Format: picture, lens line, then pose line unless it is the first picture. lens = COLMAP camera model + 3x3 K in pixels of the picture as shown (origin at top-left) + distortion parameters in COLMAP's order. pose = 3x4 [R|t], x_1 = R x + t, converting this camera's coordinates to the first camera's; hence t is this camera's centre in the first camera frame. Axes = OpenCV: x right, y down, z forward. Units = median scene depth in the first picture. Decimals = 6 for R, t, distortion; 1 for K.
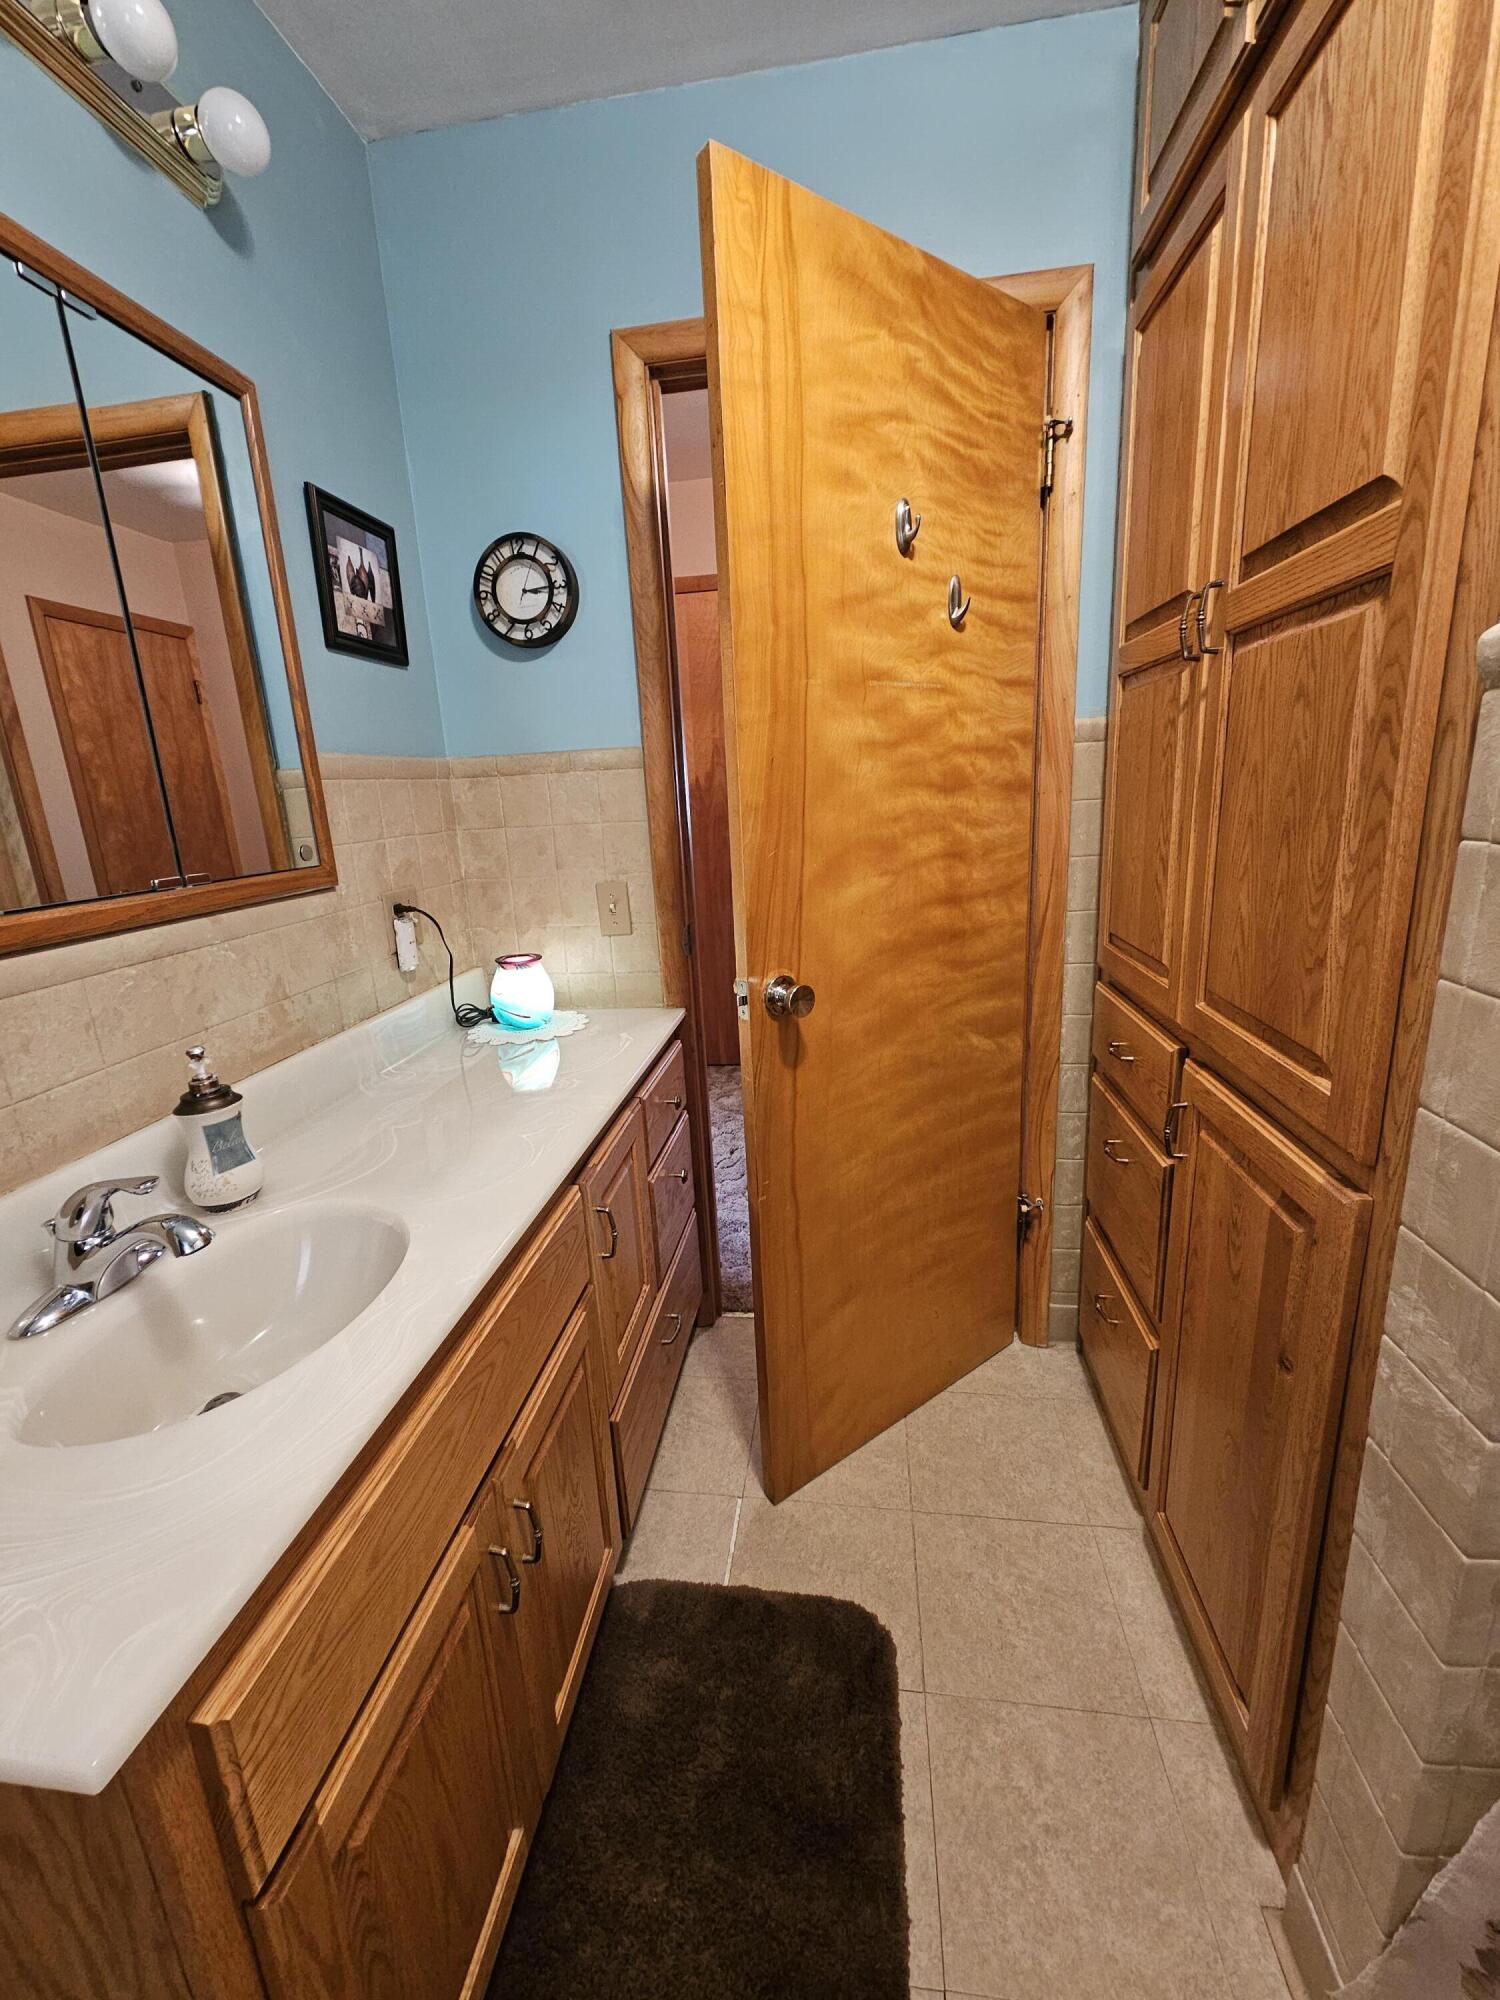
lens RADIAL K [[817.4, 0, 740.8], [0, 817.4, 992.1], [0, 0, 1]] dist [-0.002314, 0.000328]
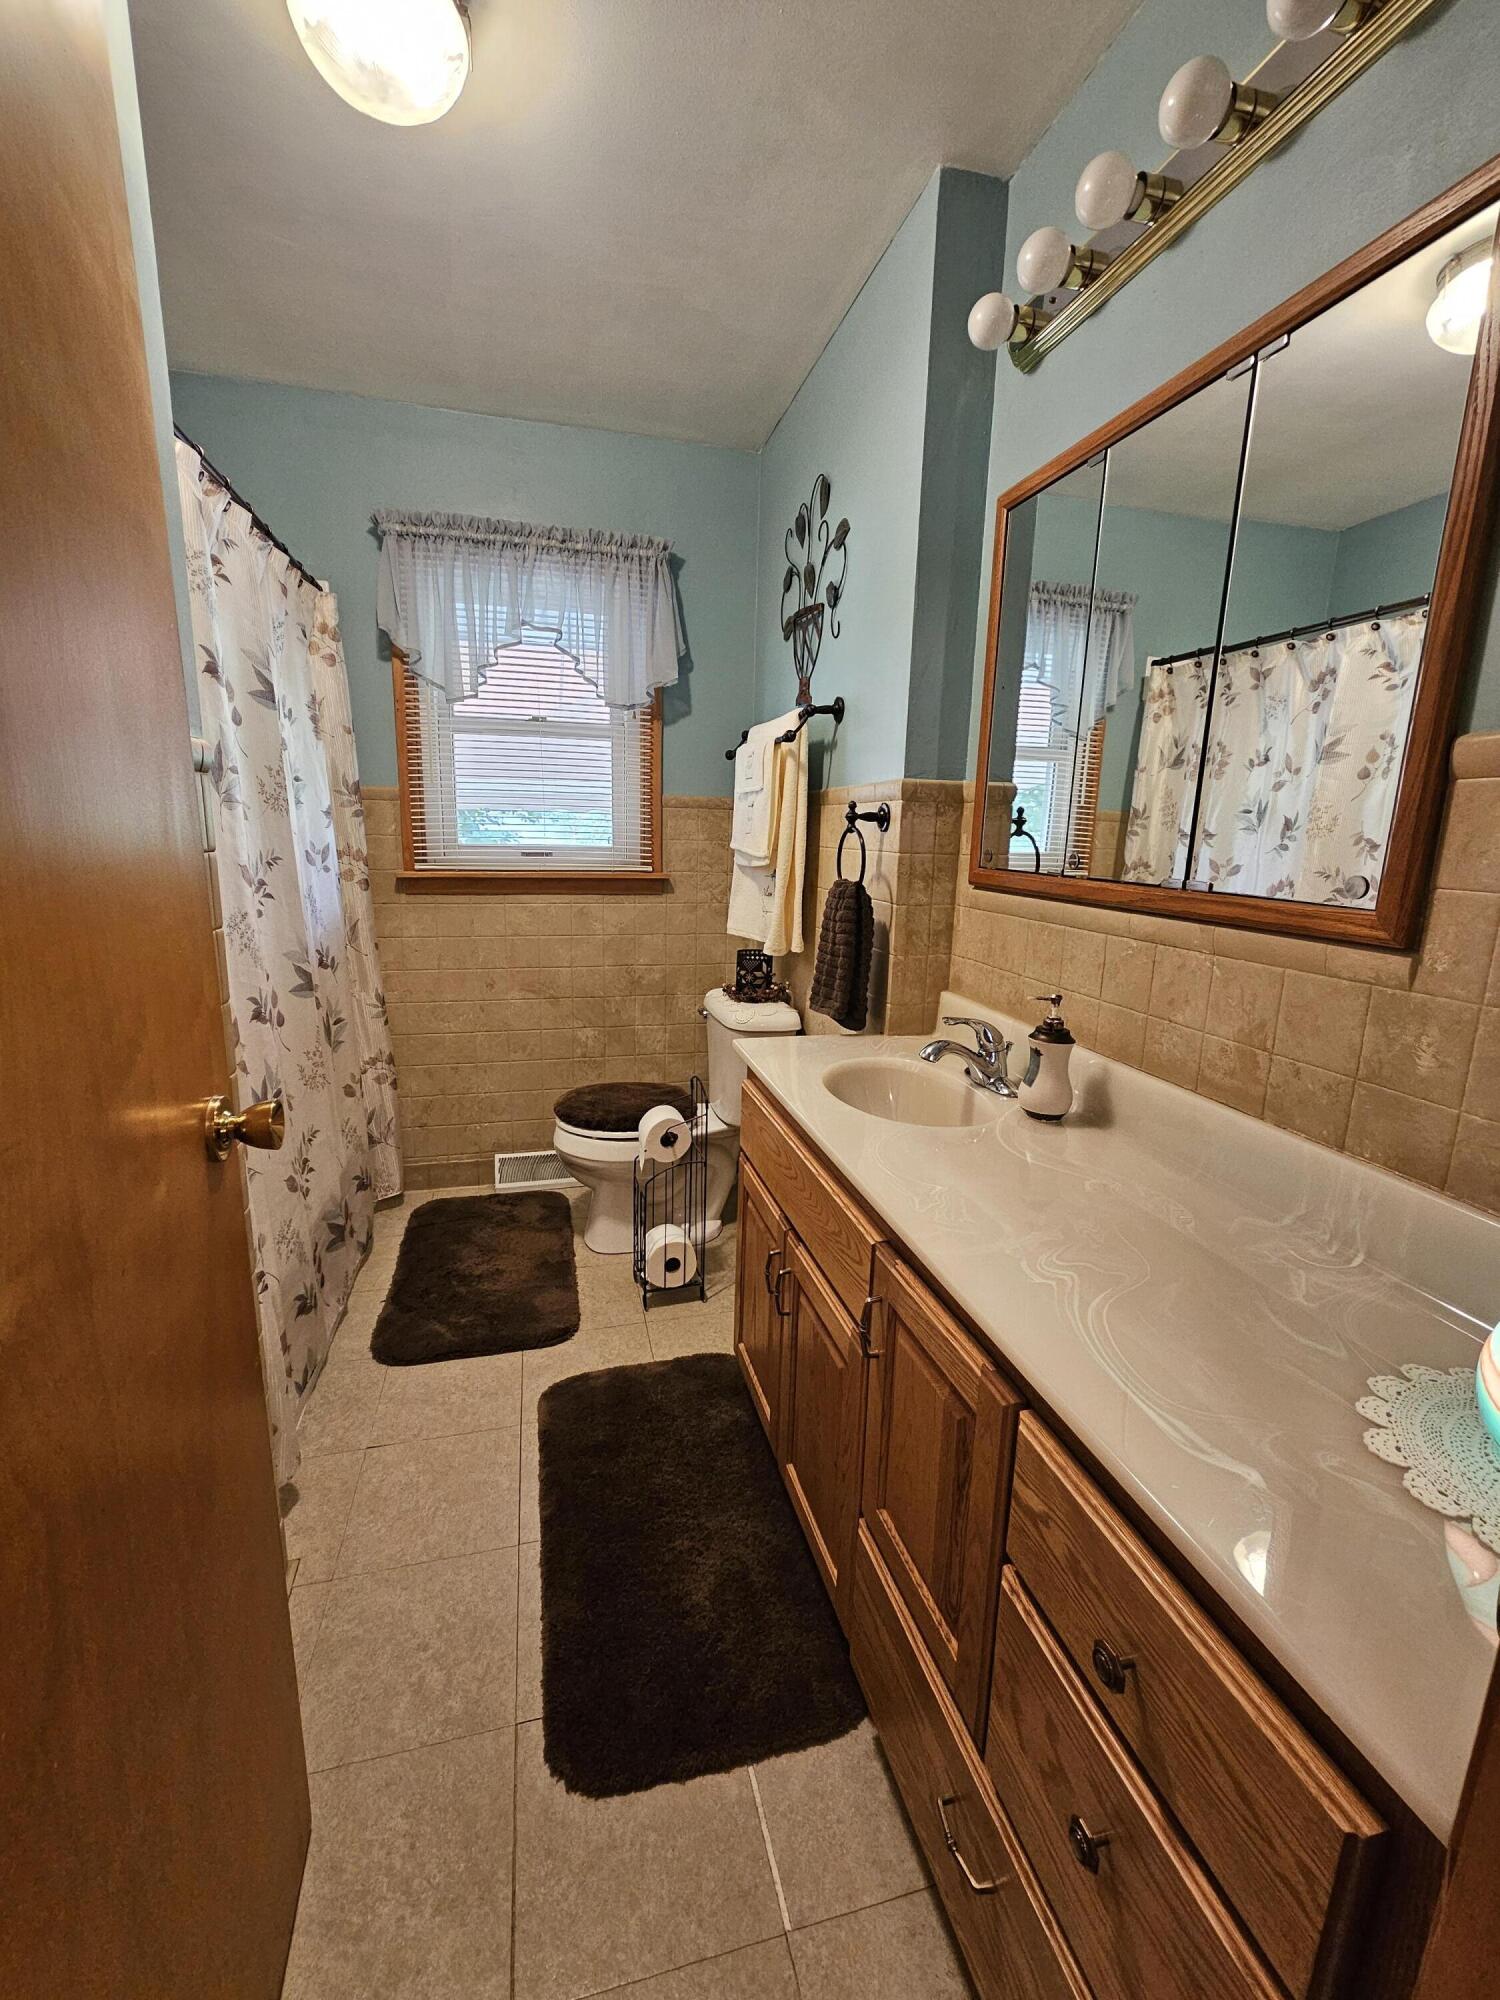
lens RADIAL K [[817.4, 0, 740.8], [0, 817.4, 992.1], [0, 0, 1]] dist [-0.002314, 0.000328]
pose [[-0.926015, 0.102987, -0.363167, 0.229852], [-0.068833, 0.899868, 0.430697, -0.369009], [0.371158, 0.423830, -0.826202, 1.478636]]
